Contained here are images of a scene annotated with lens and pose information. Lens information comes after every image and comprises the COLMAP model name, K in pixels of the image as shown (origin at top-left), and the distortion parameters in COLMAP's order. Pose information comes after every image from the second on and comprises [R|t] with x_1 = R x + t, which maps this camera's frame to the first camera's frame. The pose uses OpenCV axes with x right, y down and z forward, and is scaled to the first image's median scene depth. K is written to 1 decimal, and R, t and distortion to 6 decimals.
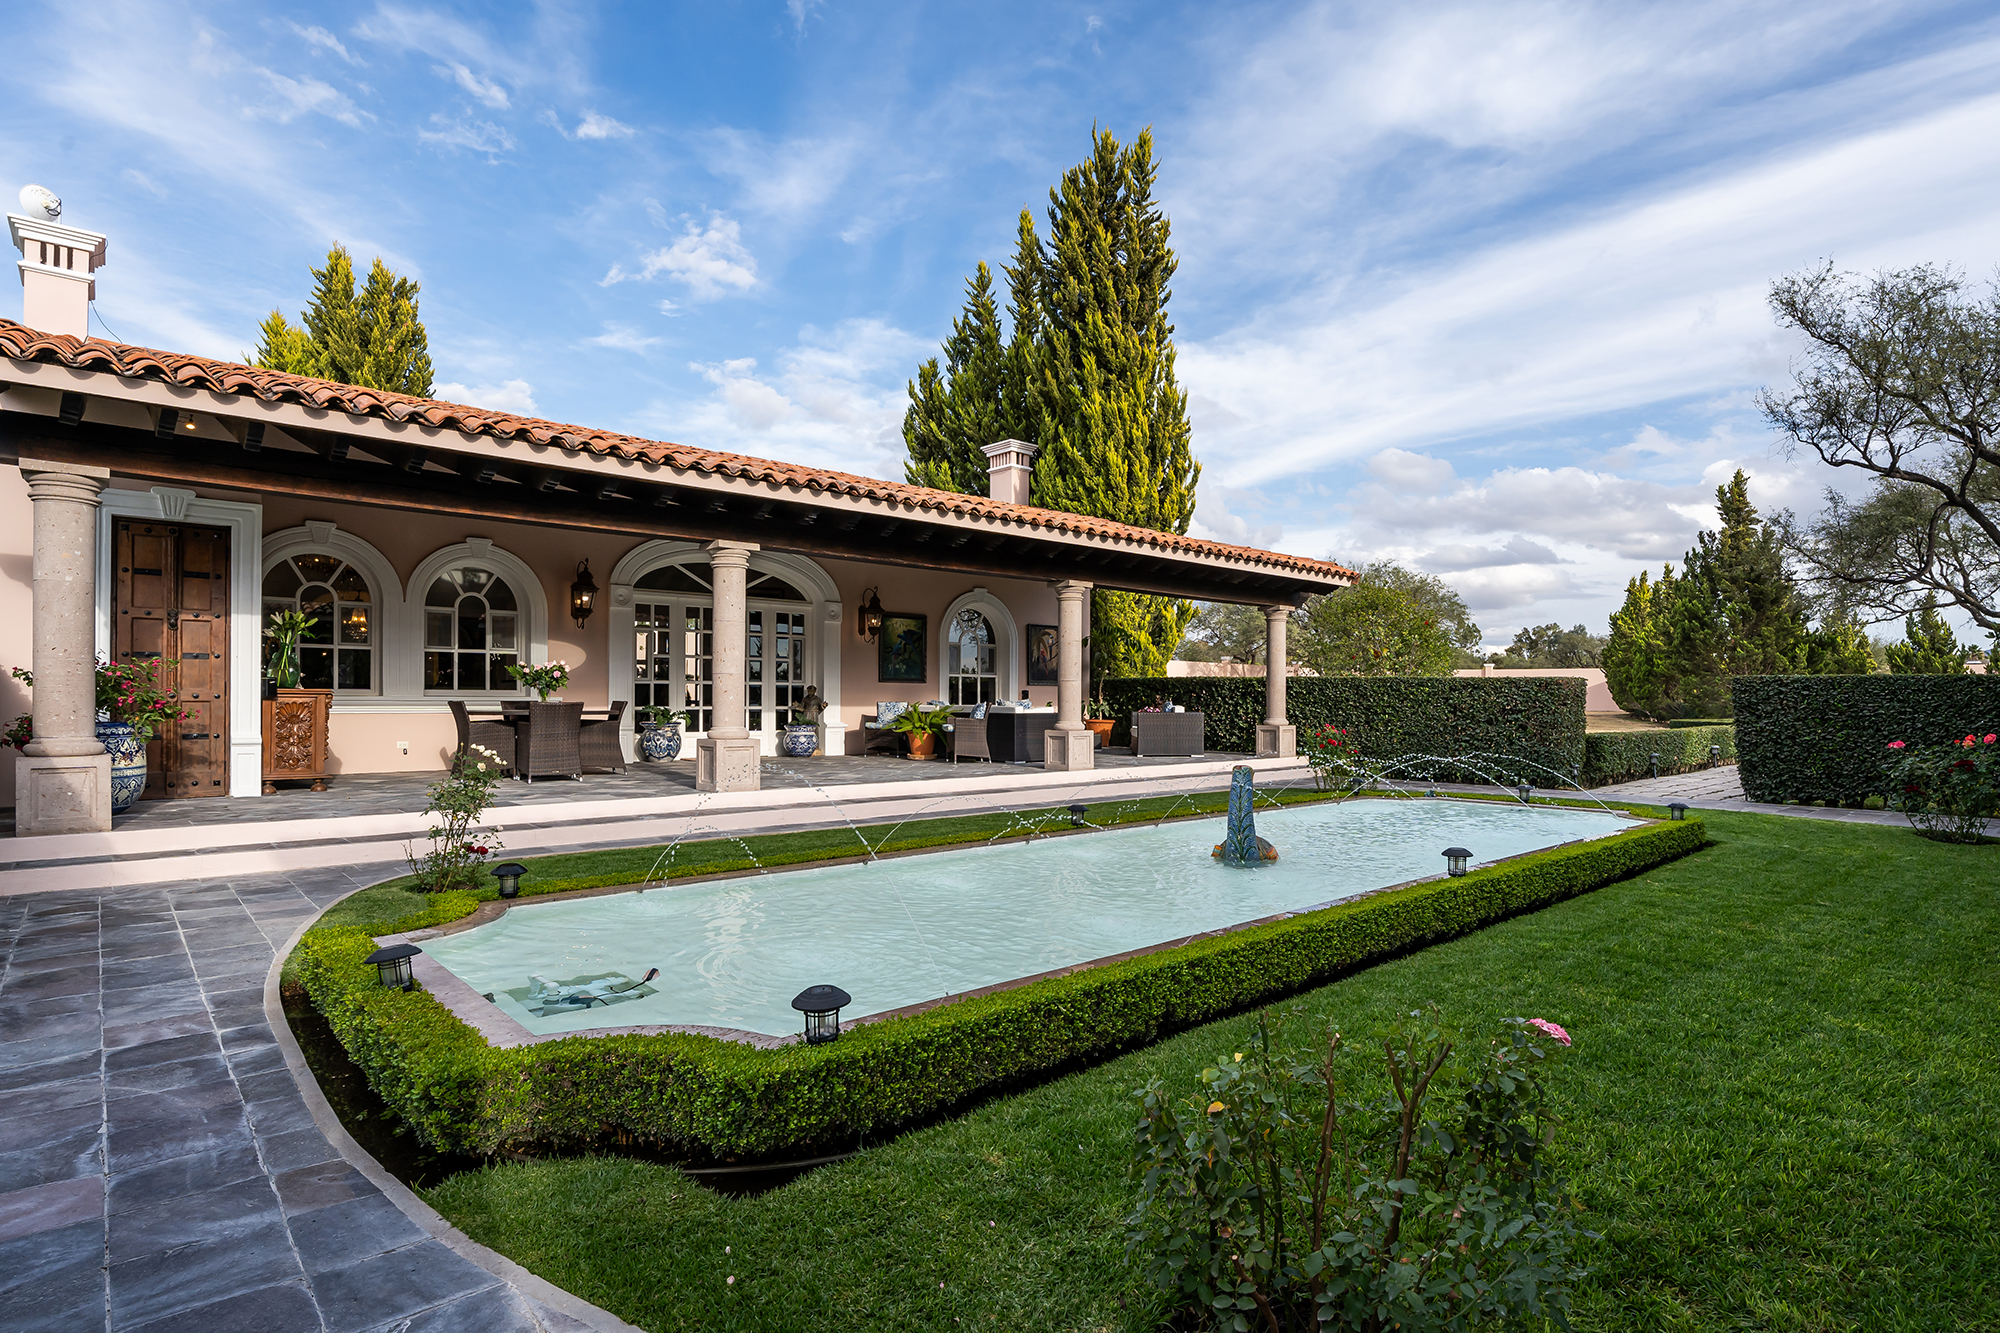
lens RADIAL K [[1129.3, 0, 1000.0], [0, 1129.3, 666.5], [0, 0, 1]] dist [-0.069207, 0.041593]
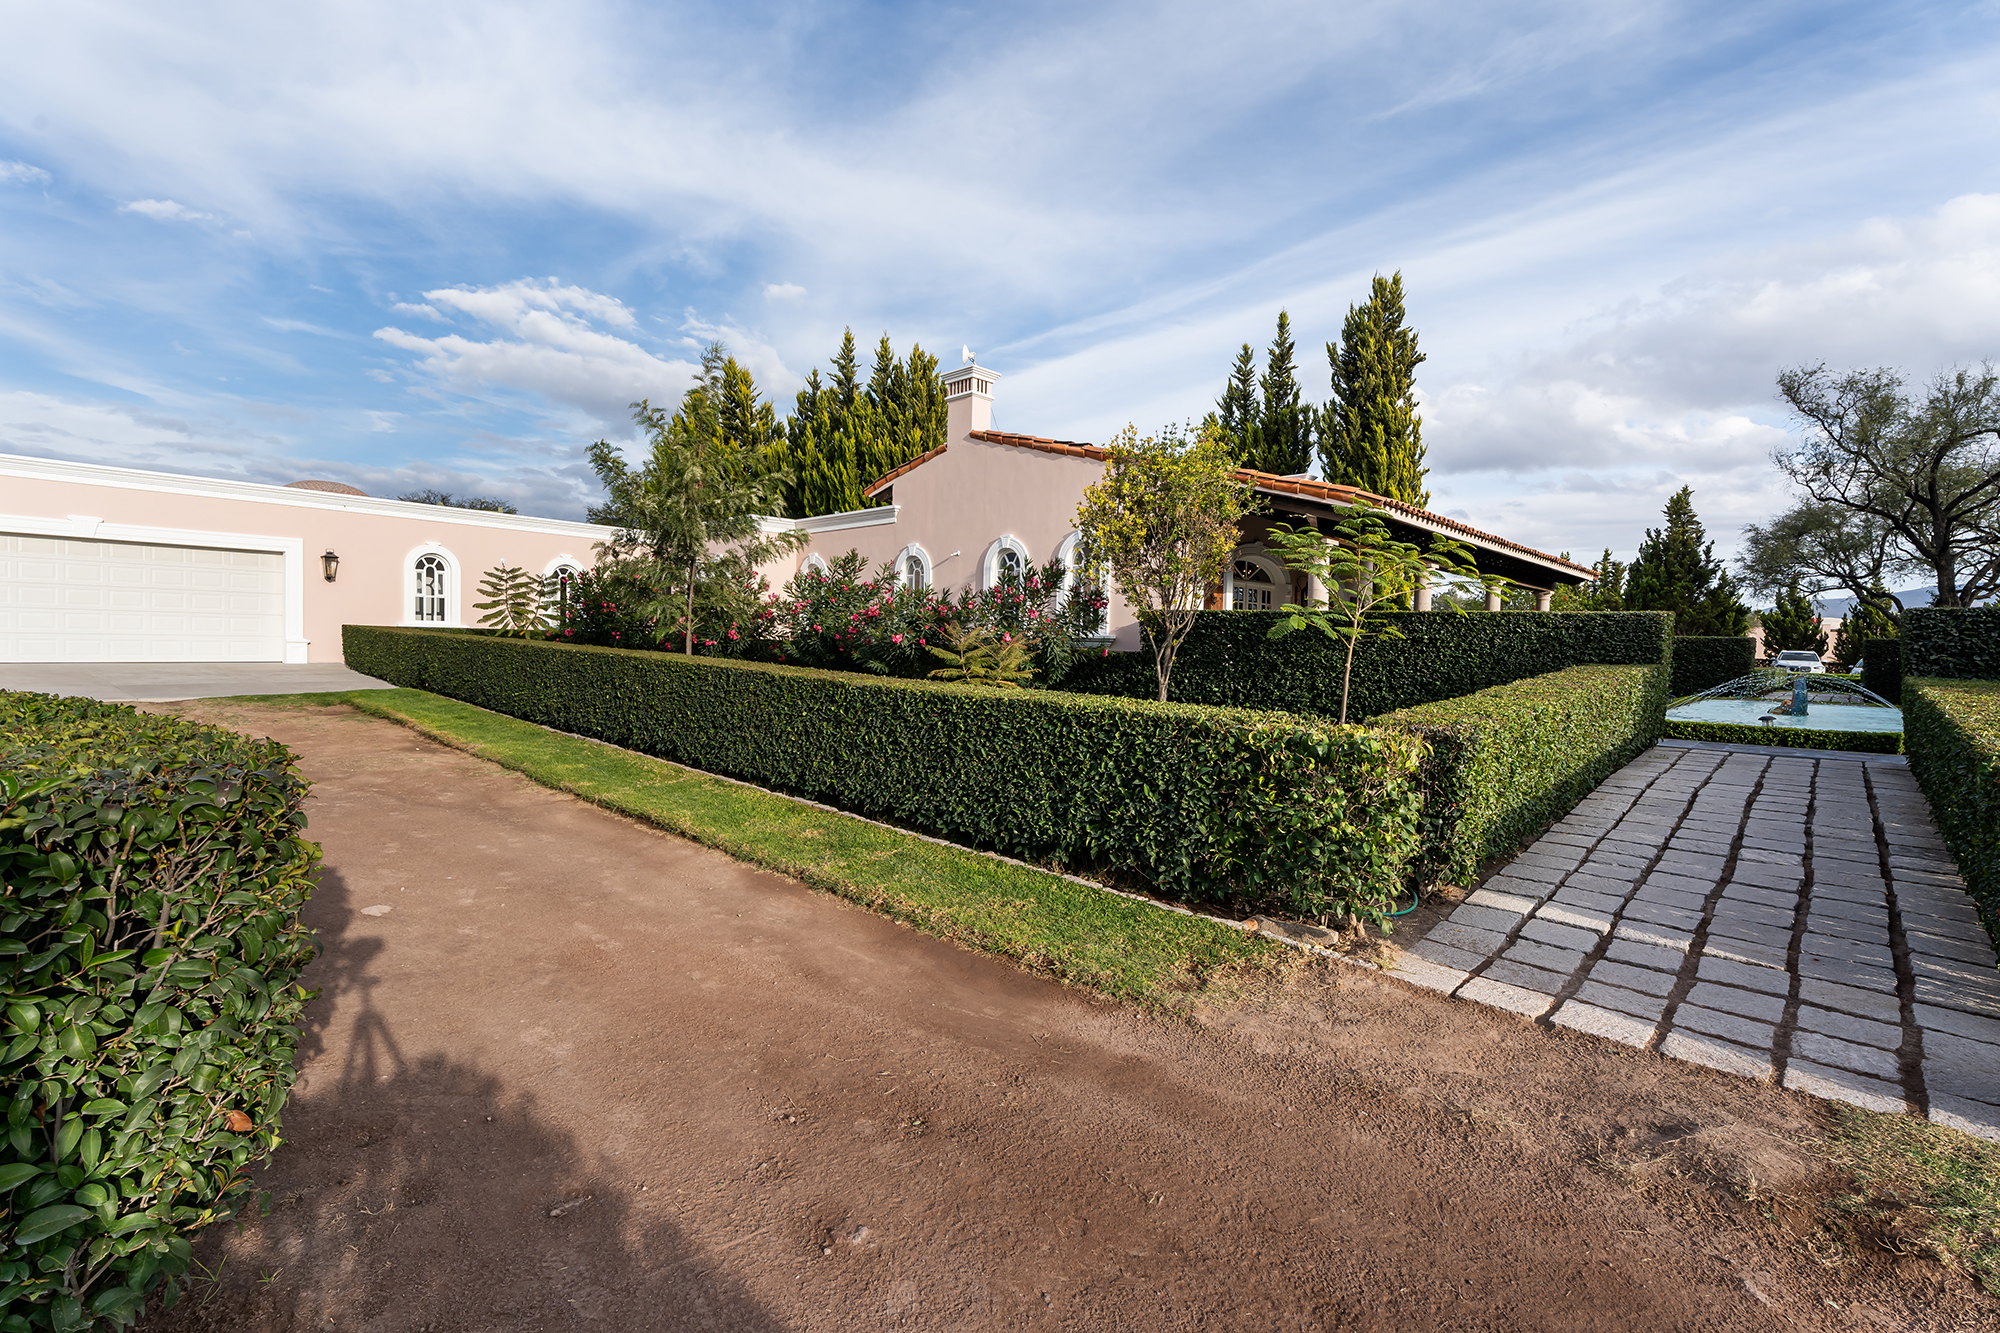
lens RADIAL K [[963.6, 0, 1000.0], [0, 963.6, 666.5], [0, 0, 1]] dist [0.000710, 0.000187]
pose [[0.997986, 0.015721, 0.061450, -0.449537], [-0.019117, 0.998300, 0.055067, -0.003685], [-0.060480, -0.056131, 0.996590, -0.279021]]
